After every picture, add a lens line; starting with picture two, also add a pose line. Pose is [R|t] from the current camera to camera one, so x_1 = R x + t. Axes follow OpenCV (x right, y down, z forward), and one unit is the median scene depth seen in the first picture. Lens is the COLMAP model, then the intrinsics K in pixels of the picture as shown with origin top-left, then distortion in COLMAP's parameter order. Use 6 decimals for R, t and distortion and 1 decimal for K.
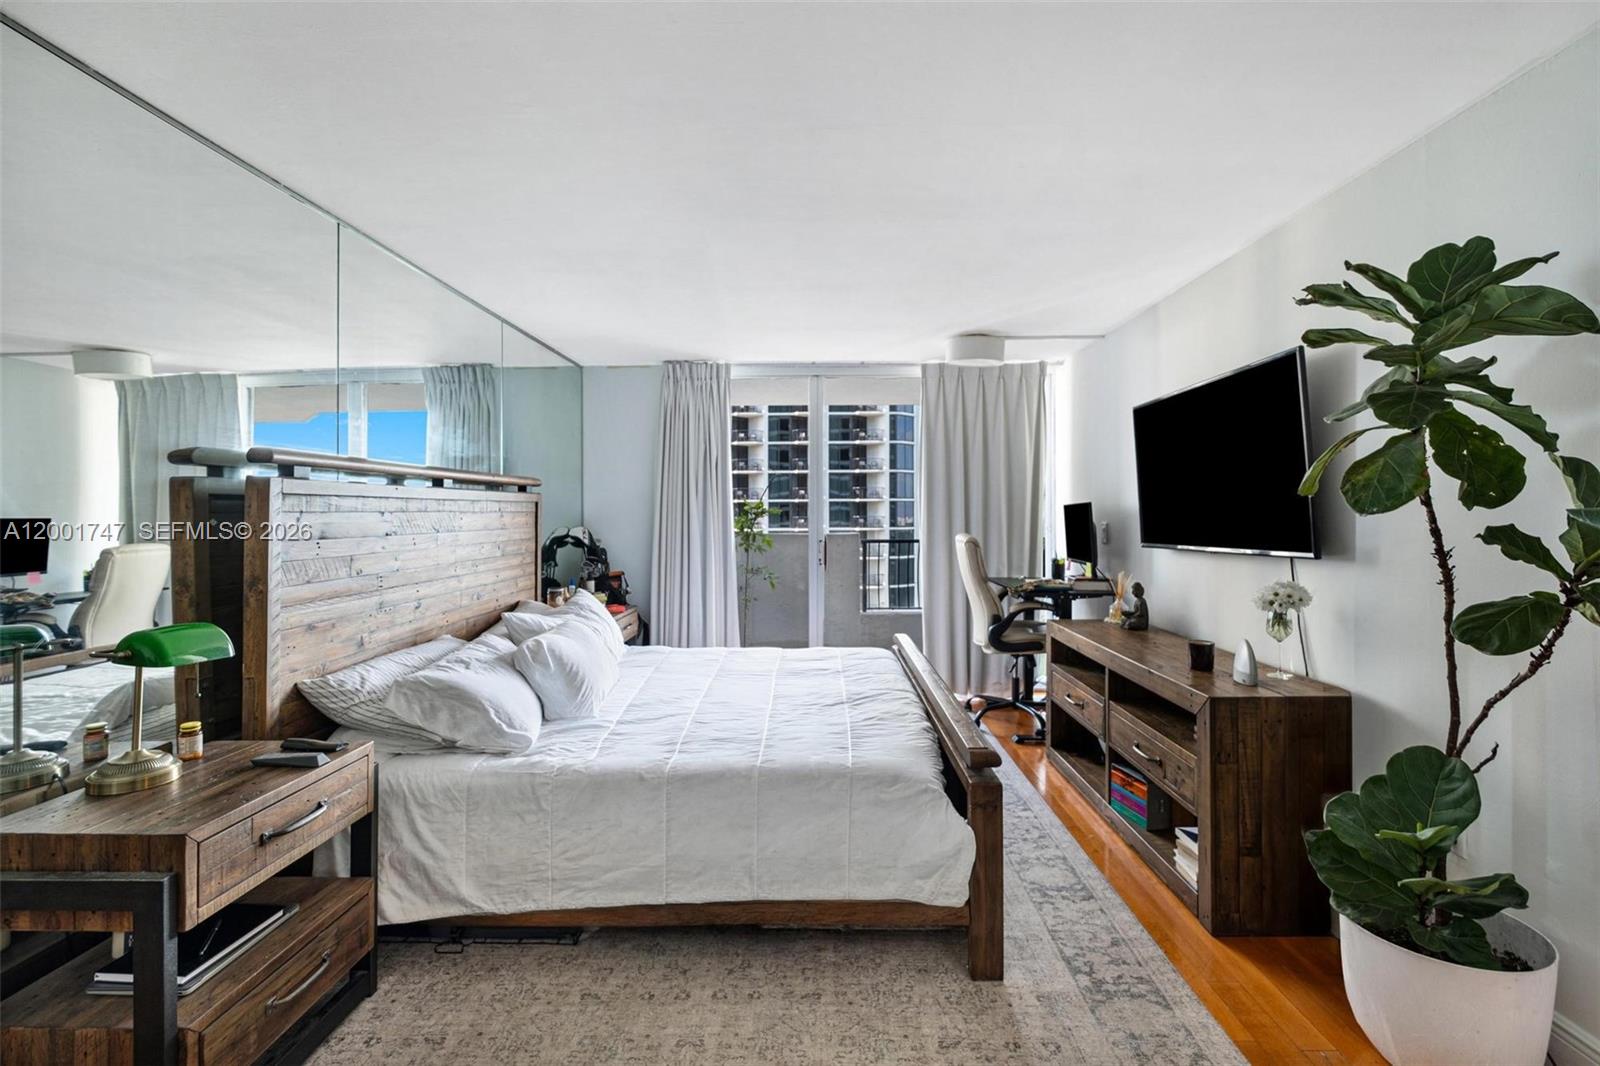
lens RADIAL K [[697.7, 0, 802.7], [0, 697.7, 518.5], [0, 0, 1]] dist [0.000871, -0.003321]
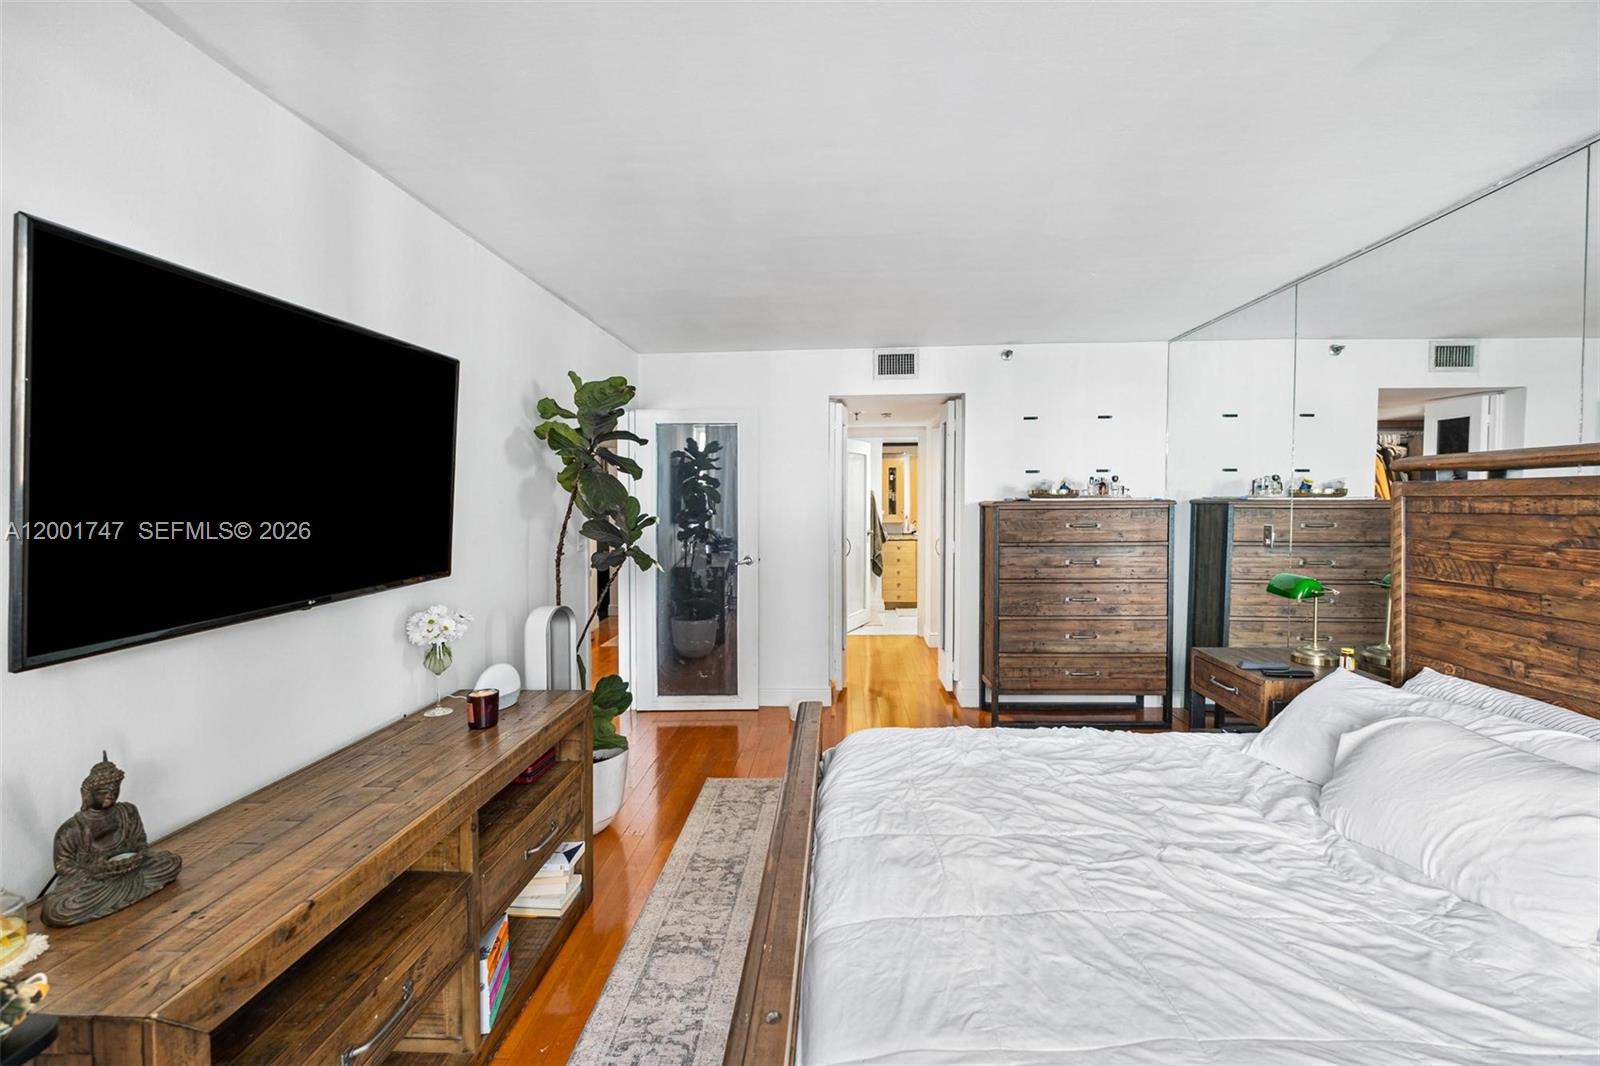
lens RADIAL K [[697.7, 0, 805.6], [0, 697.7, 523.5], [0, 0, 1]] dist [0.000871, -0.003321]
pose [[-0.999470, 0.010774, 0.030705, 0.179847], [0.011996, 0.999131, 0.039907, -0.040761], [-0.030248, 0.040255, -0.998731, 1.844039]]
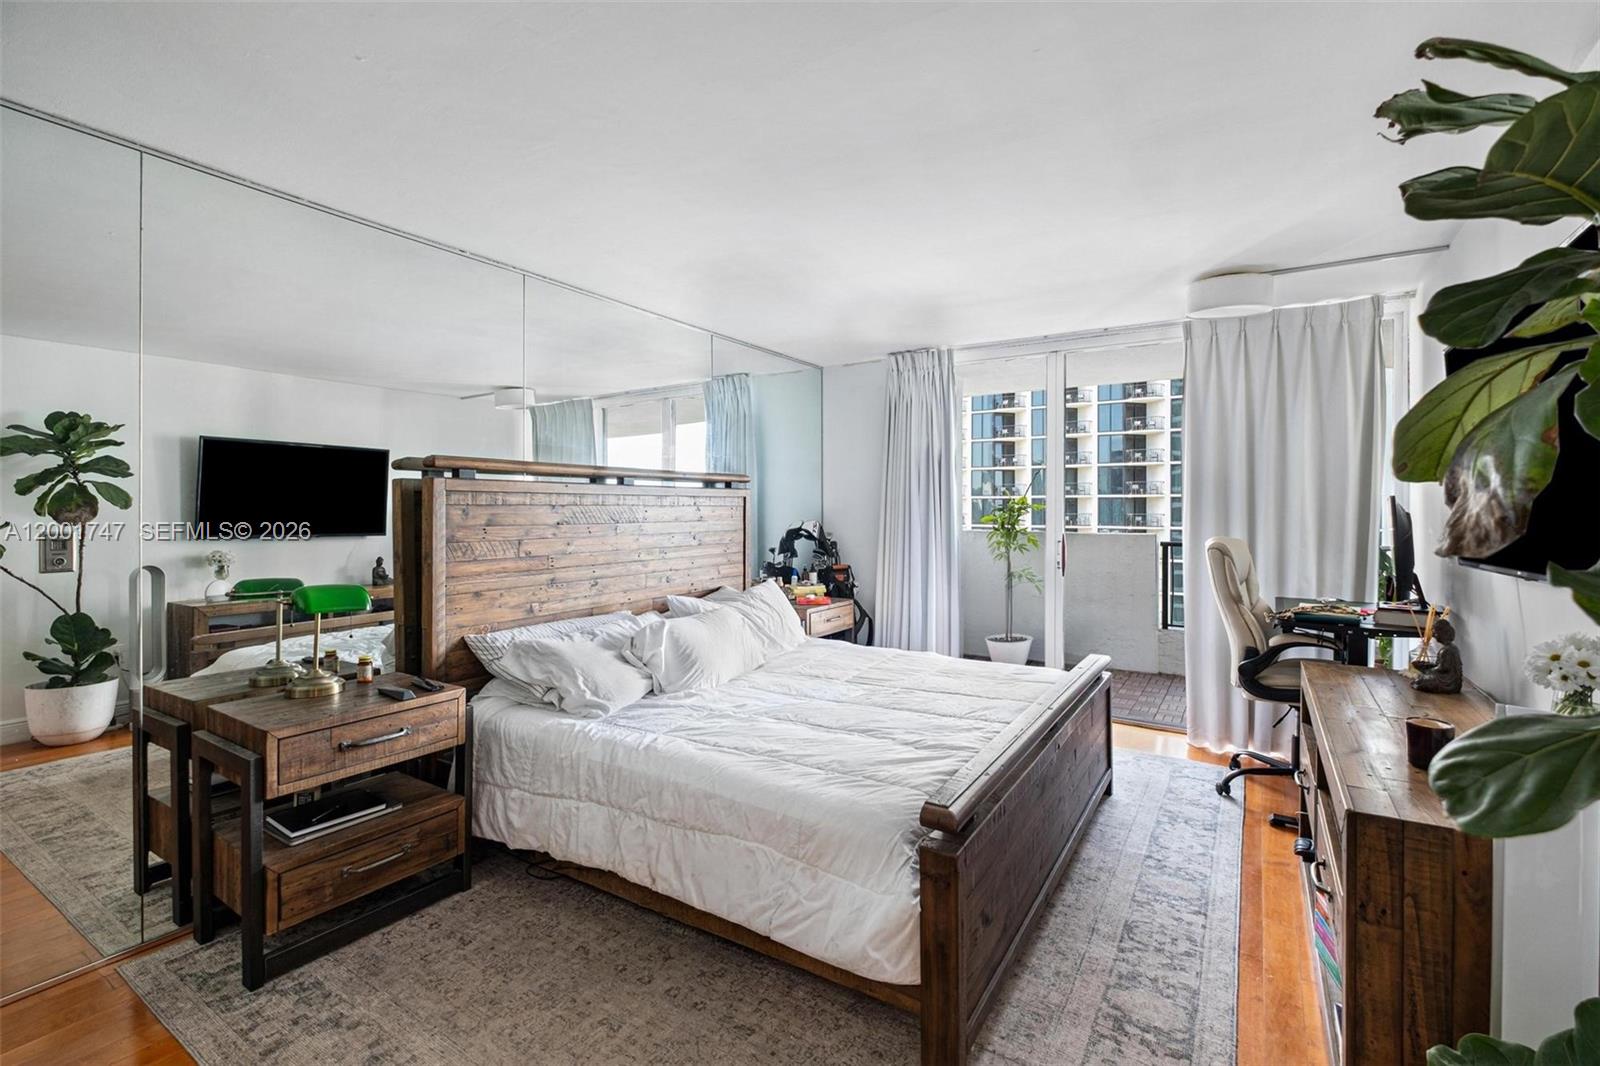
lens RADIAL K [[697.7, 0, 810.9], [0, 697.7, 517.3], [0, 0, 1]] dist [0.000871, -0.003321]
pose [[0.854834, 0.013231, -0.518732, 0.434620], [-0.010501, 0.999911, 0.008199, -0.002945], [0.518795, -0.001561, 0.854897, 0.198012]]
